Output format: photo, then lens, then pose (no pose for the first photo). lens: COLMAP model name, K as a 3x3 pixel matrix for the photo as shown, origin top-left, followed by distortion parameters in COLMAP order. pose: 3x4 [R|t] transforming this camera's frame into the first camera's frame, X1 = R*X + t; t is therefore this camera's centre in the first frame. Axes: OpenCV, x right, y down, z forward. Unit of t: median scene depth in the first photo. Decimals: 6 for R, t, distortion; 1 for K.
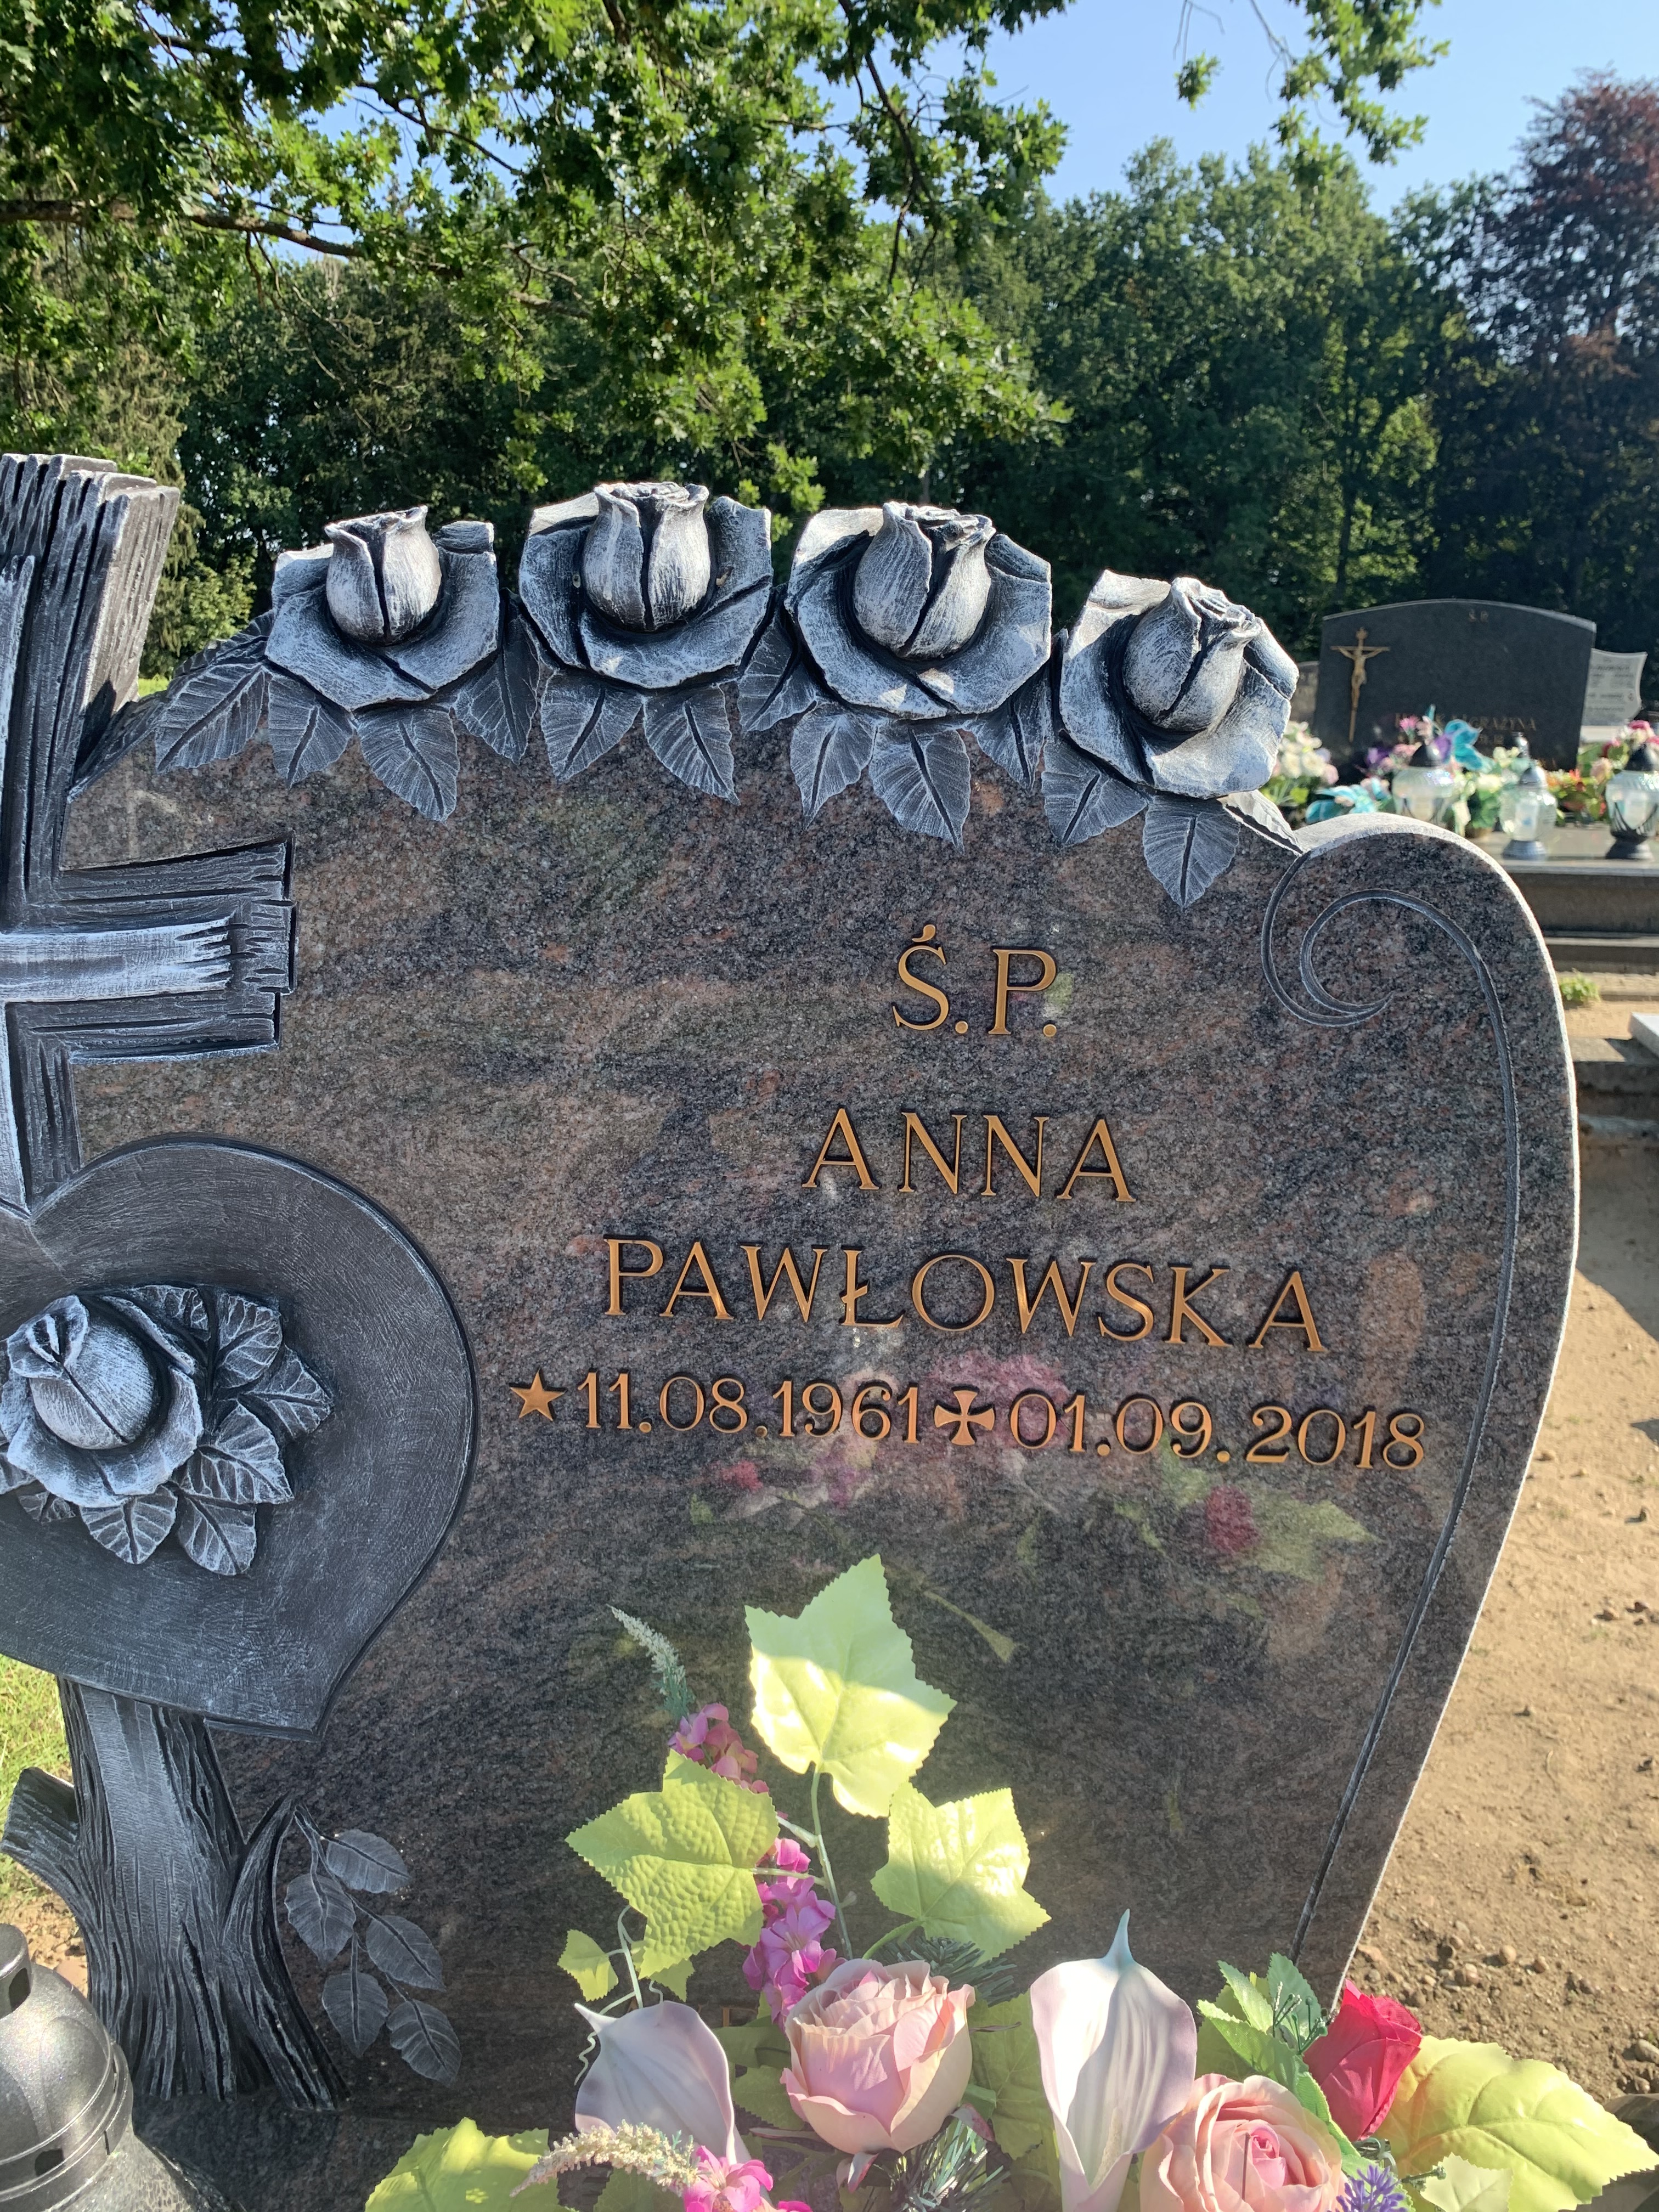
lens RADIAL K [[1667.9, 0, 832.0], [0, 1667.9, 1103.6], [0, 0, 1]] dist [0.035003, -0.018212]
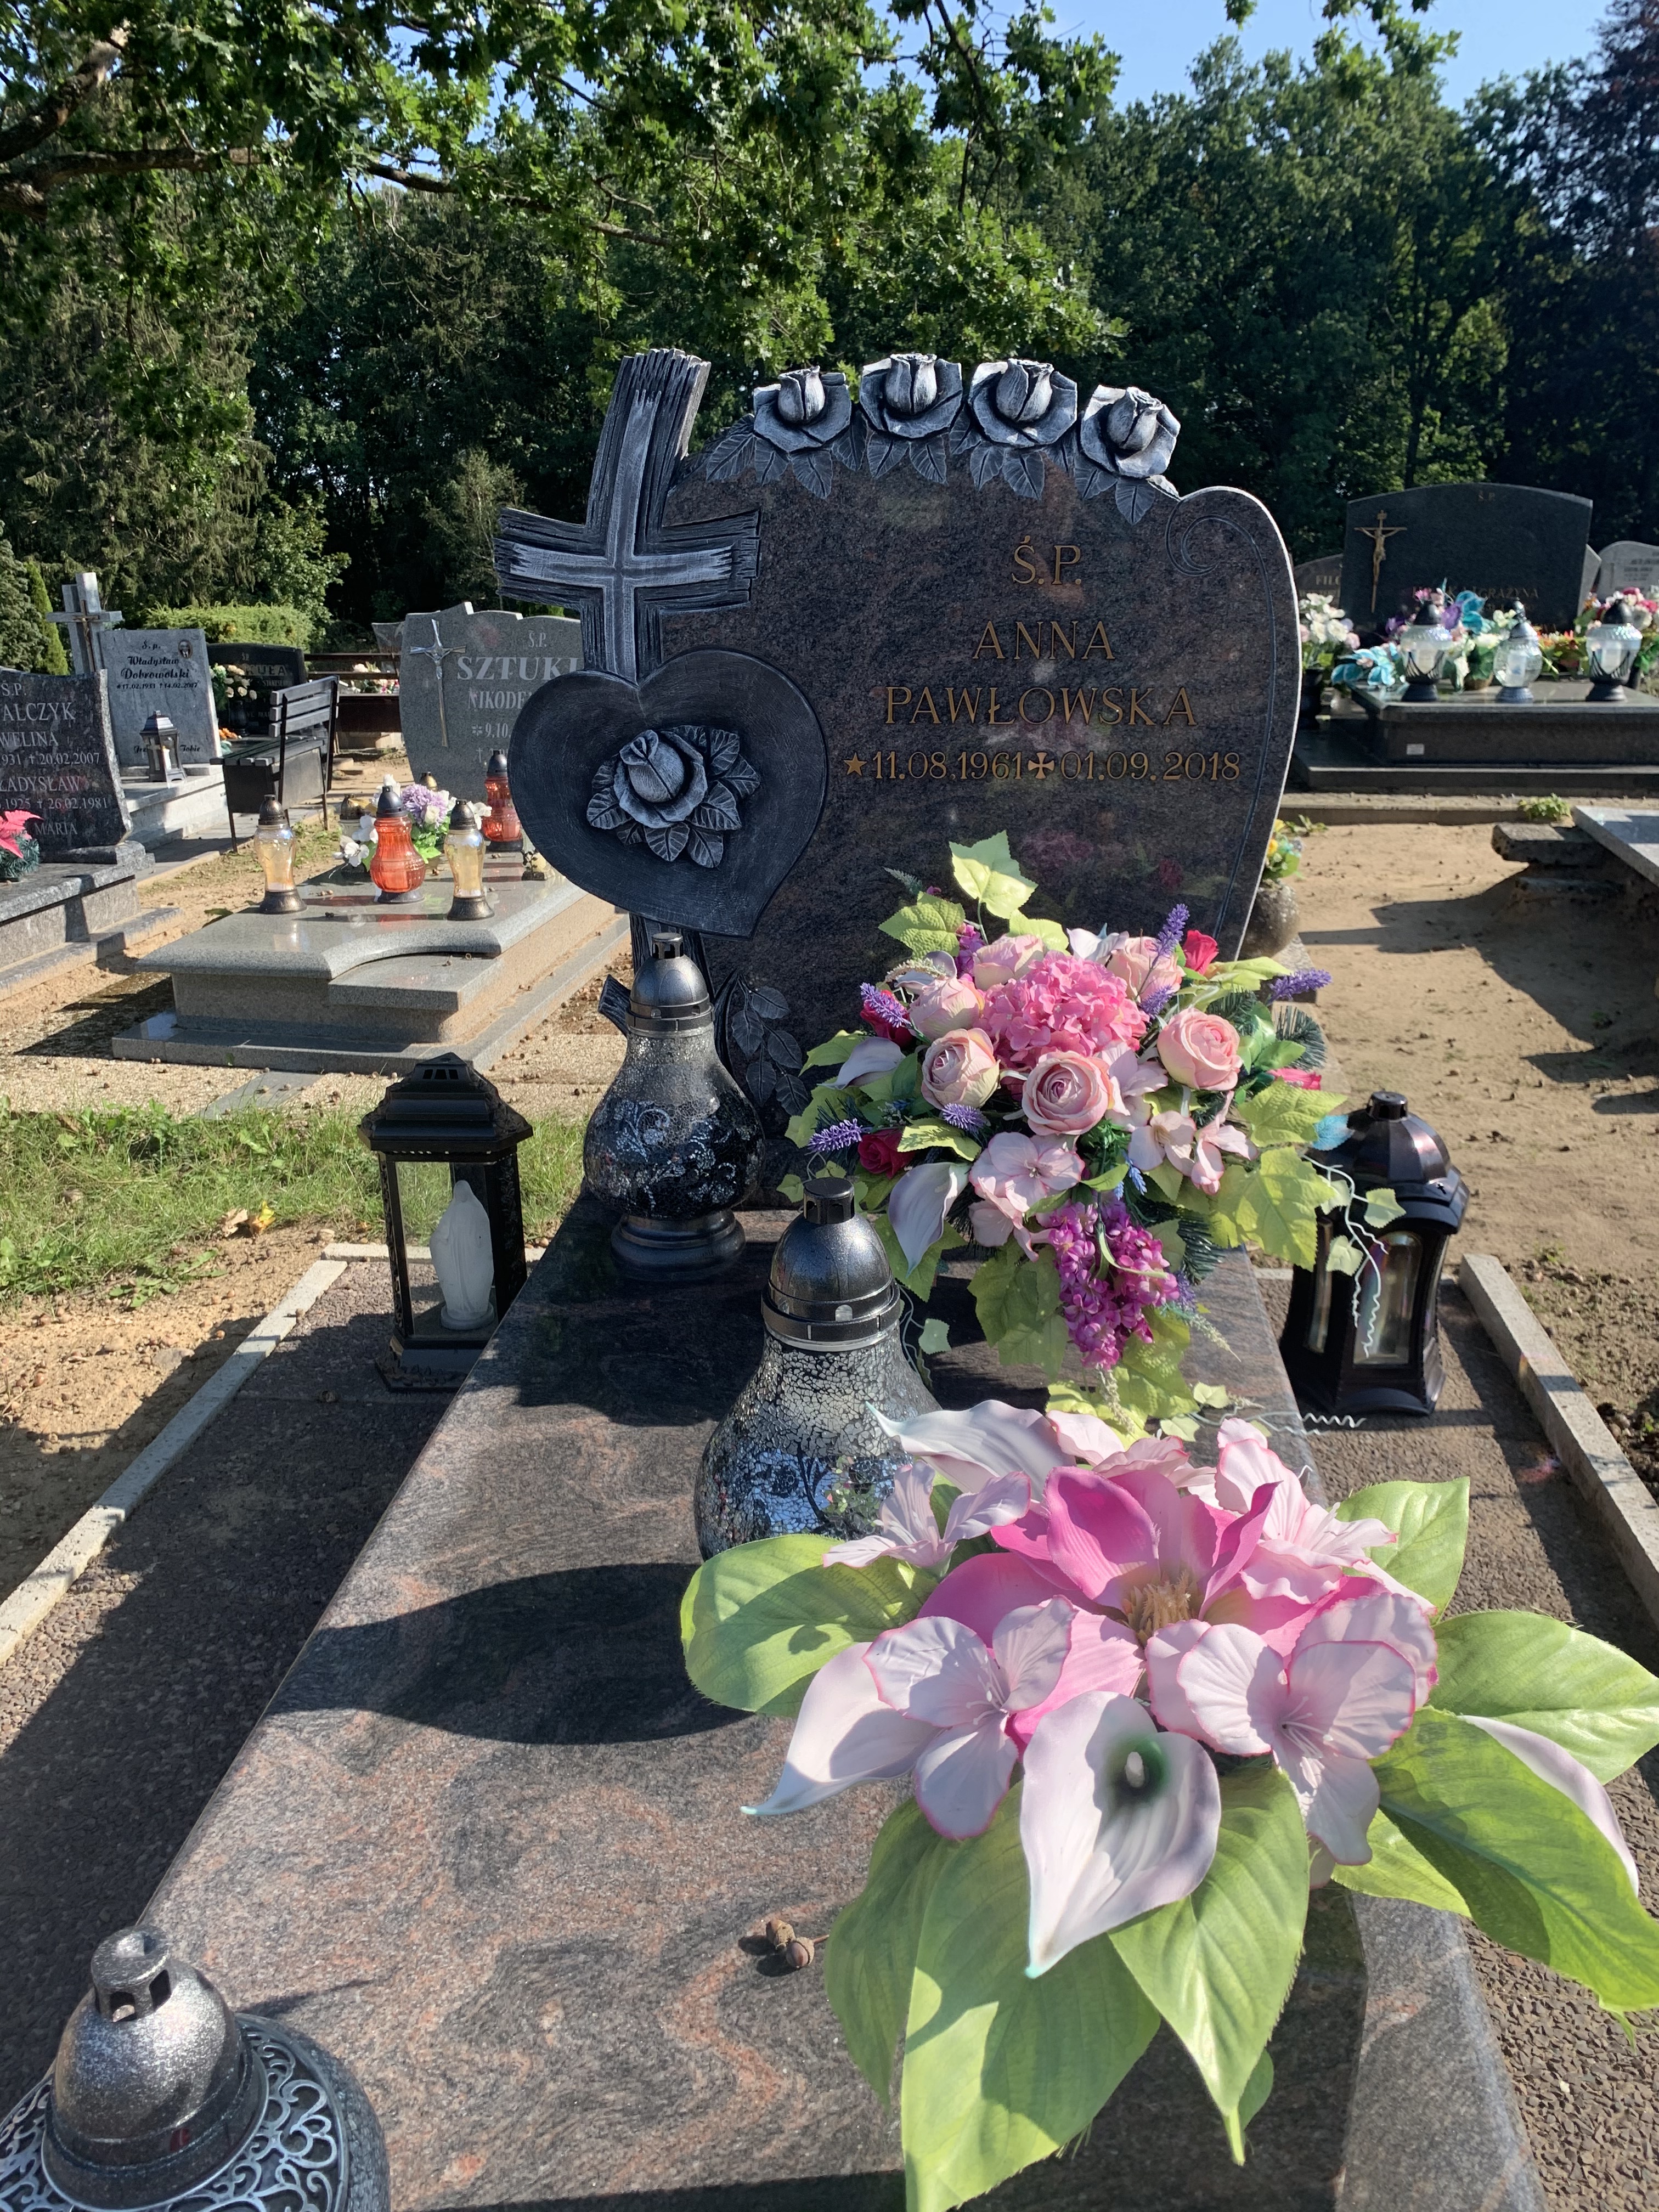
lens RADIAL K [[1667.9, 0, 830.3], [0, 1667.9, 1106.8], [0, 0, 1]] dist [0.035003, -0.018212]
pose [[0.999192, -0.009471, -0.039066, -0.015619], [0.011089, 0.999081, 0.041402, 0.068790], [0.038638, -0.041802, 0.998379, -0.164483]]
